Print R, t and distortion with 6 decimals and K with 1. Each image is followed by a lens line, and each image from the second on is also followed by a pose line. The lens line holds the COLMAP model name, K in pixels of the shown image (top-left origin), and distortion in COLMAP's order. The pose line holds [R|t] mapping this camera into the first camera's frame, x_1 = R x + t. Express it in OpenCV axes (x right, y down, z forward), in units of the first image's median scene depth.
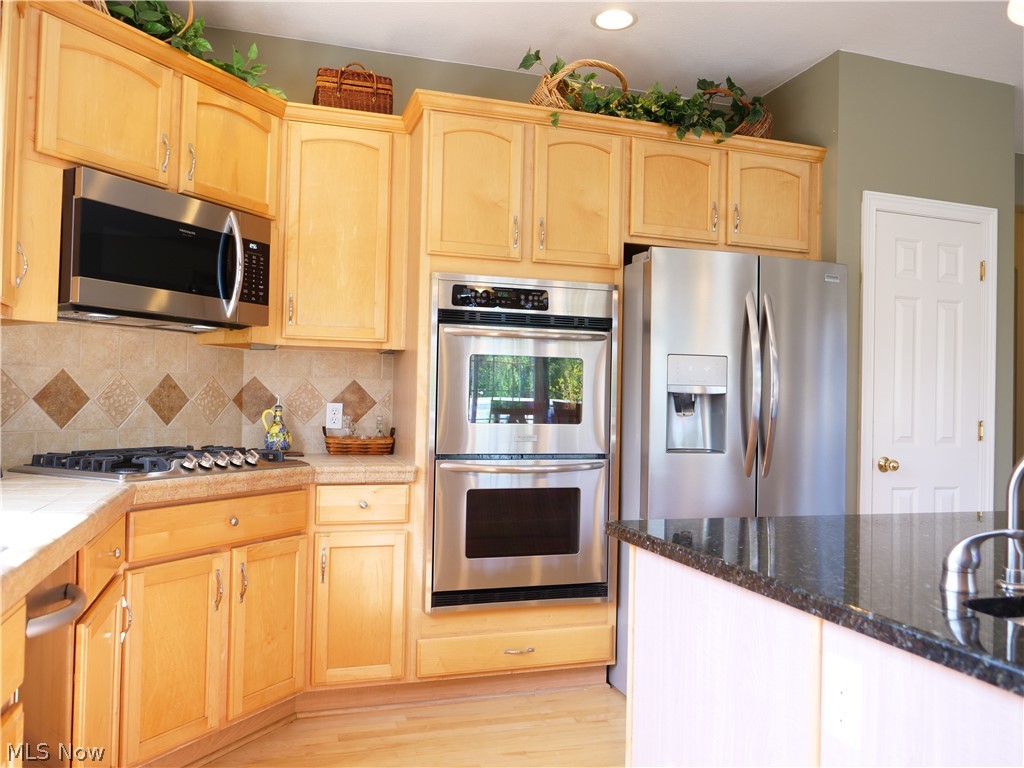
lens RADIAL K [[796.6, 0, 512.4], [0, 796.6, 384.6], [0, 0, 1]] dist [-0.014818, 0.011654]
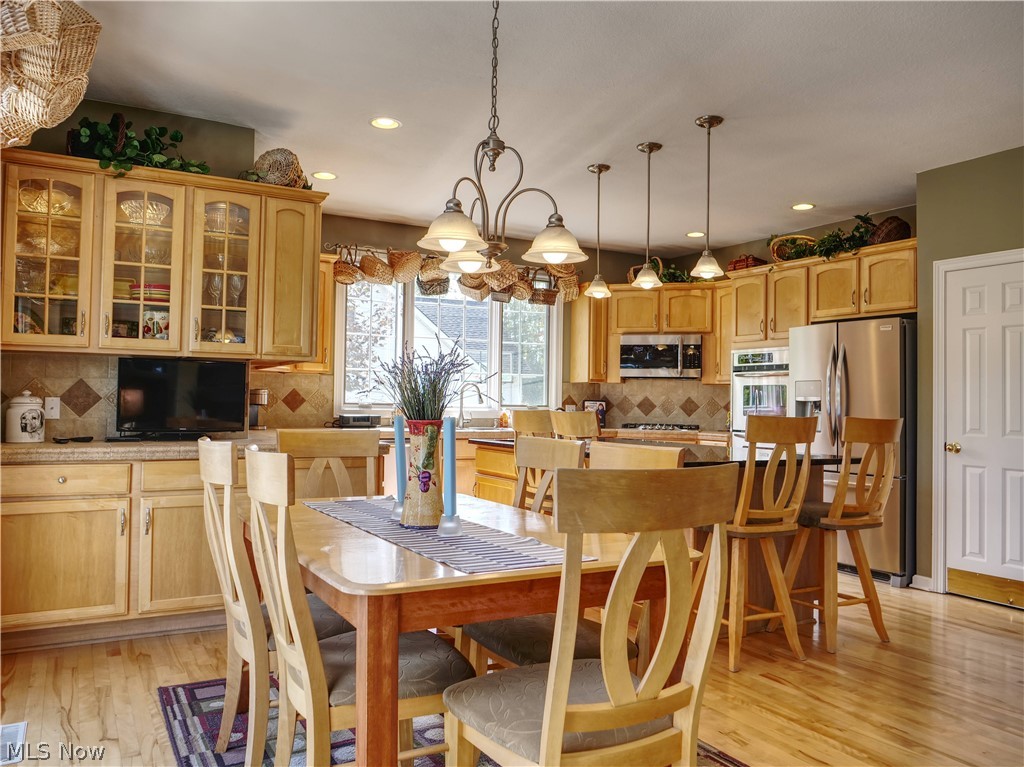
lens RADIAL K [[796.6, 0, 515.3], [0, 796.6, 379.0], [0, 0, 1]] dist [-0.014818, 0.011654]
pose [[0.192233, -0.044088, -0.980358, 2.016240], [0.005973, 0.999024, -0.043756, 0.038219], [0.981331, 0.002555, 0.192309, -0.053743]]
